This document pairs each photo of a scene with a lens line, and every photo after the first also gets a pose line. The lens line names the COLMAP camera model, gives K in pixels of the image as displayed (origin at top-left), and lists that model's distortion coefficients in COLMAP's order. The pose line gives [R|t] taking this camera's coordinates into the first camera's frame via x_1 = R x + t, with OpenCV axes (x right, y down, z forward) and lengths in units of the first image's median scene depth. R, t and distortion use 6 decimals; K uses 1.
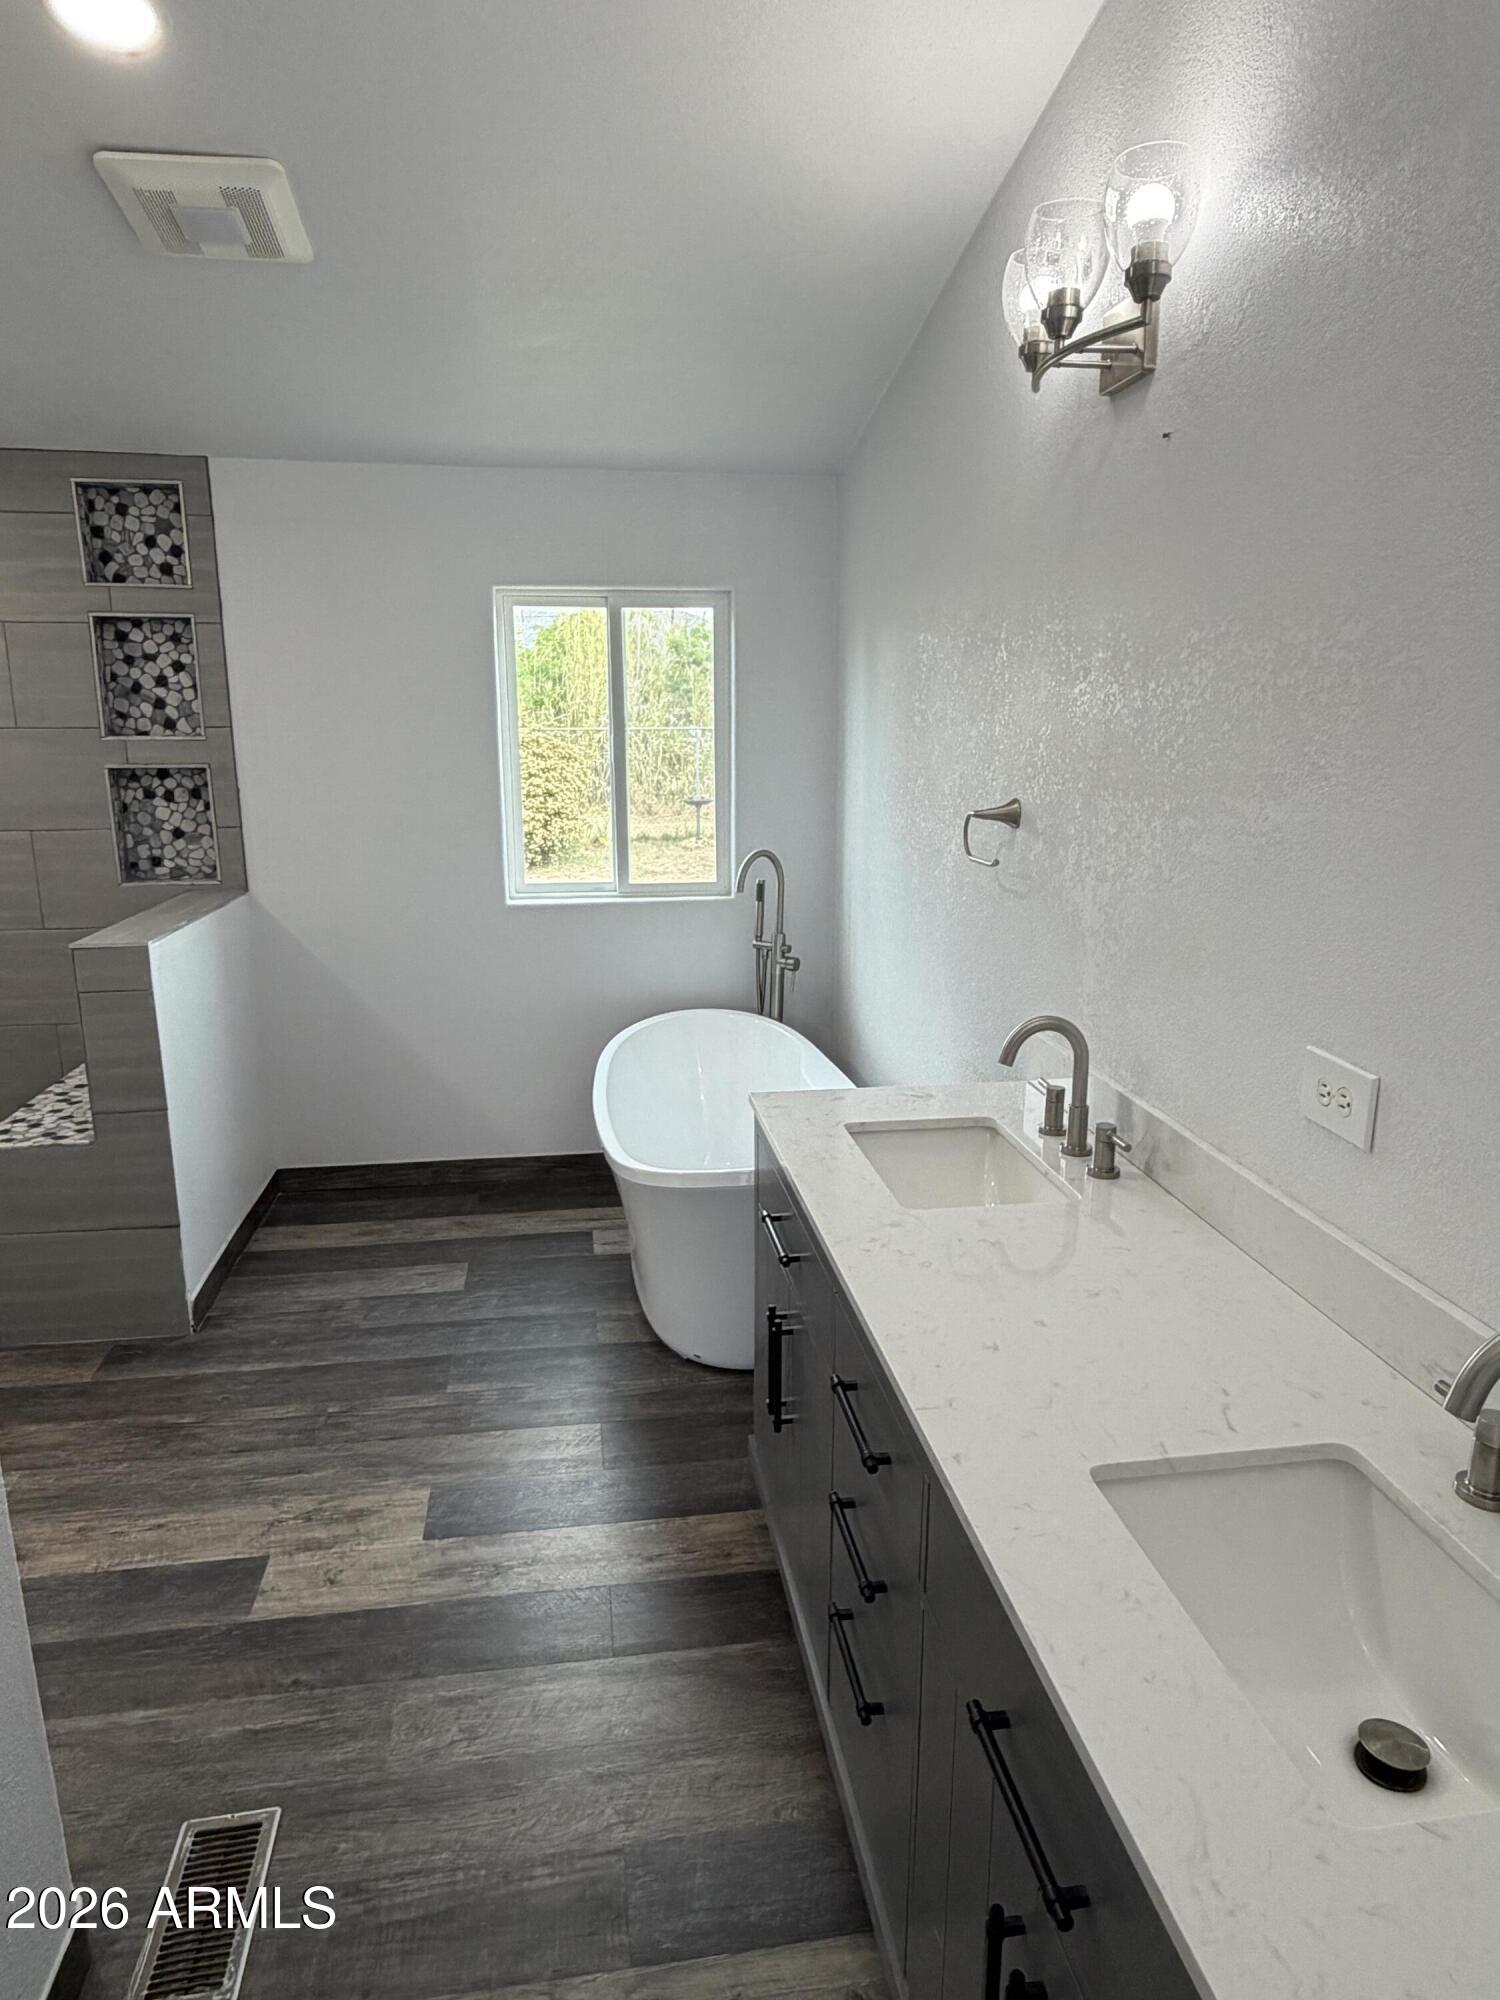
lens RADIAL K [[1233.2, 0, 741.2], [0, 1233.2, 1001.5], [0, 0, 1]] dist [-0.004223, 0.001369]
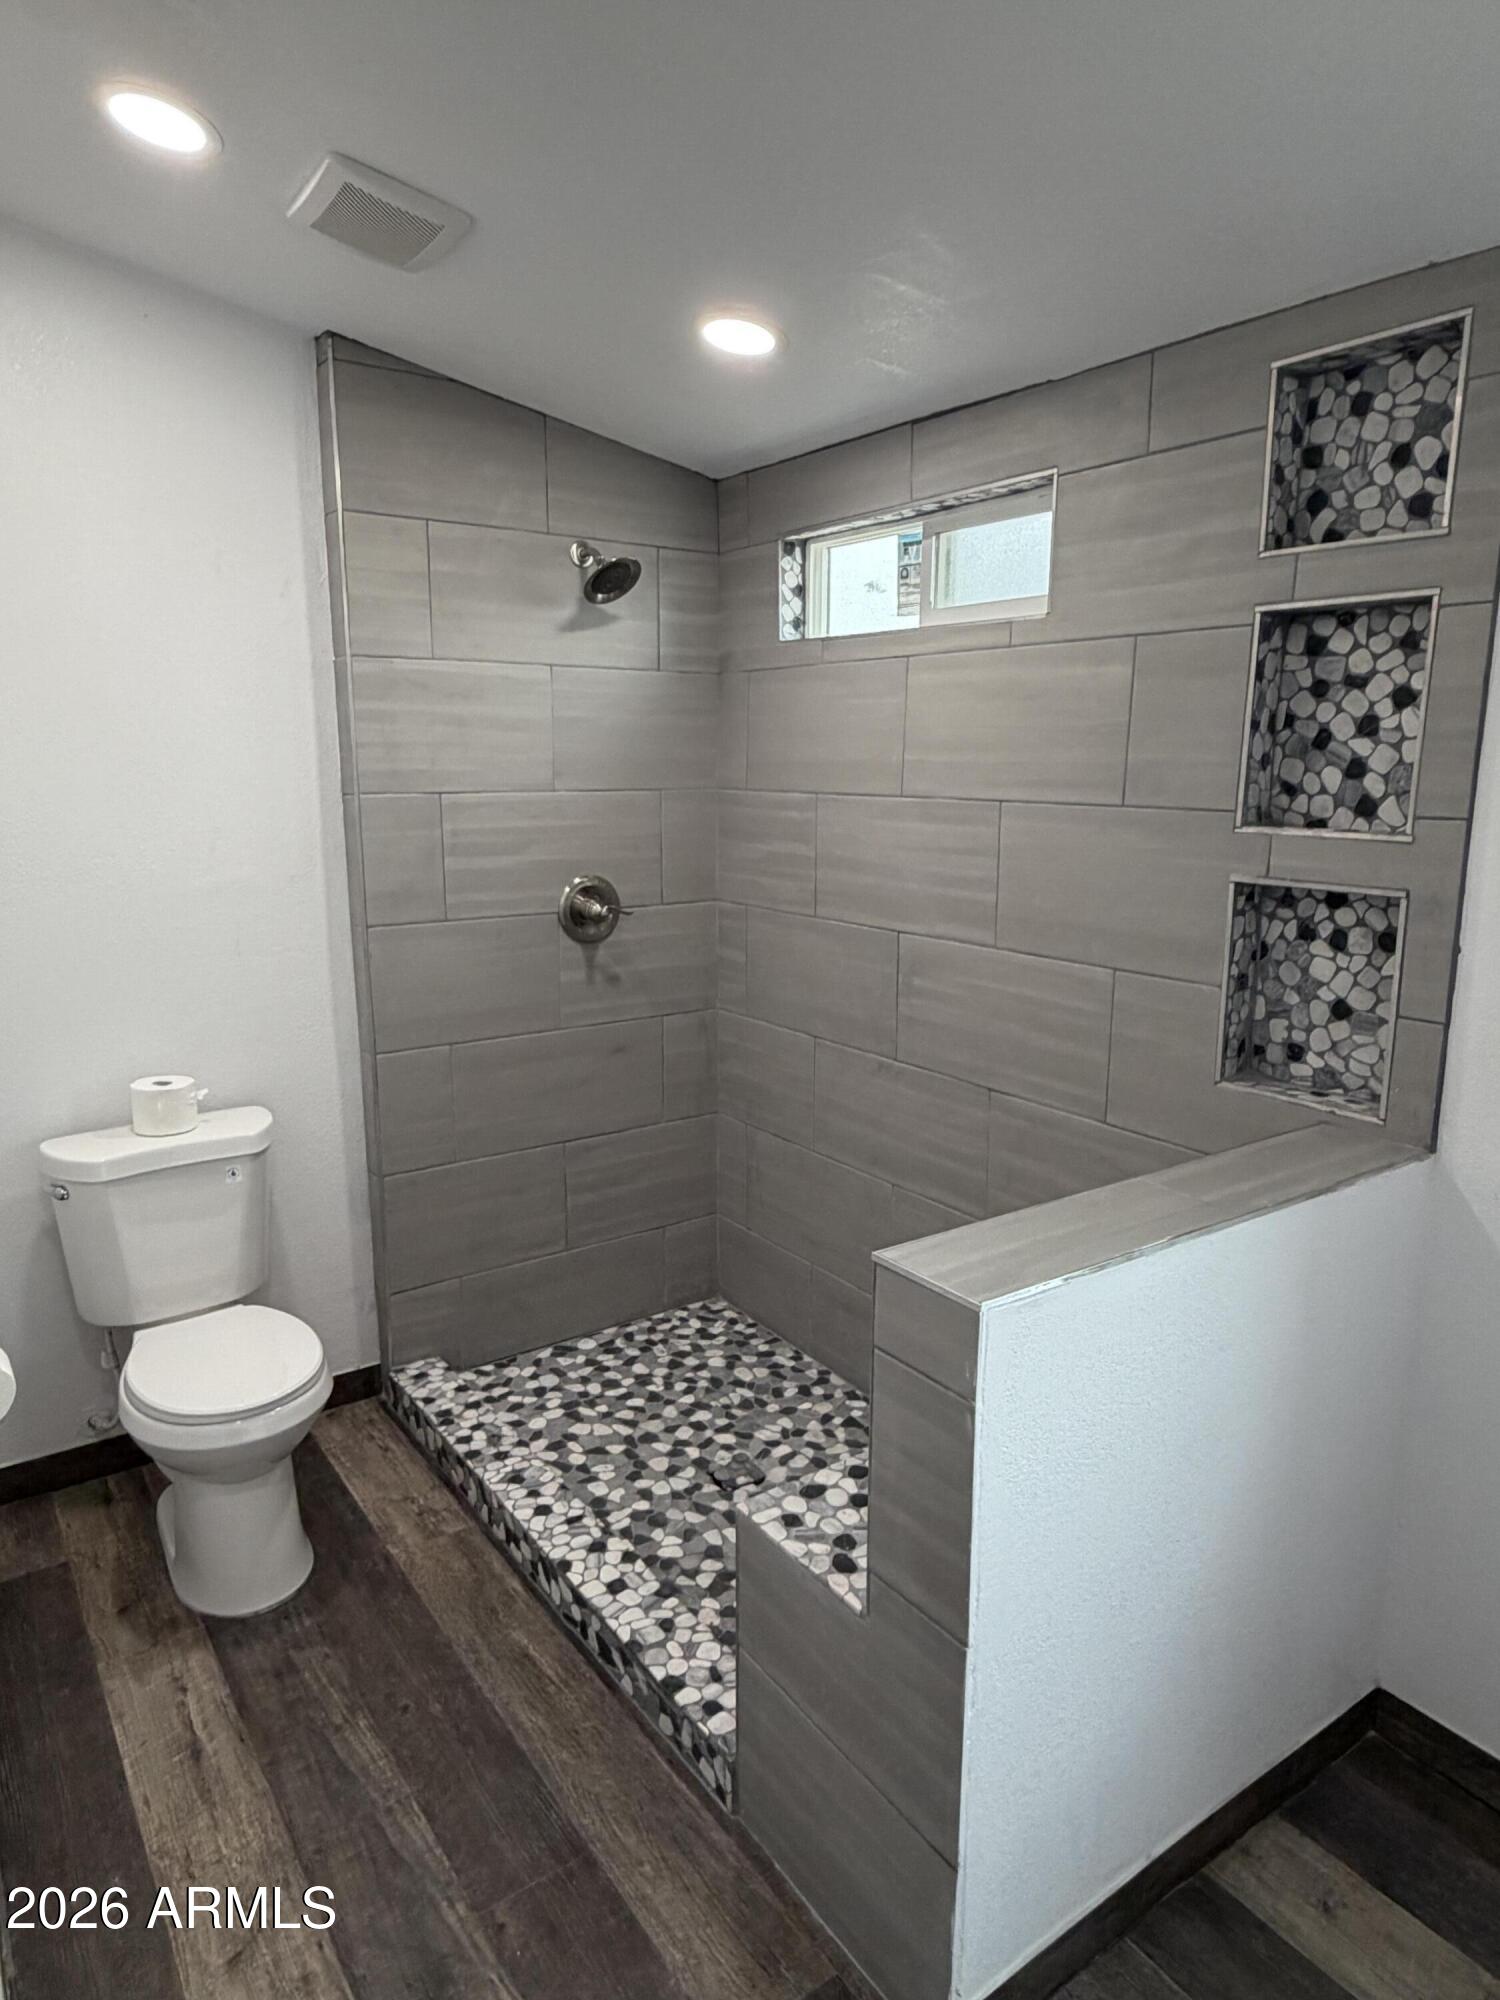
lens RADIAL K [[1233.2, 0, 749.8], [0, 1233.2, 1006.8], [0, 0, 1]] dist [-0.004223, 0.001369]
pose [[0.461187, 0.176448, -0.869582, -0.115278], [-0.208404, 0.974153, 0.087138, -0.134304], [0.862481, 0.141038, 0.486040, 0.534562]]
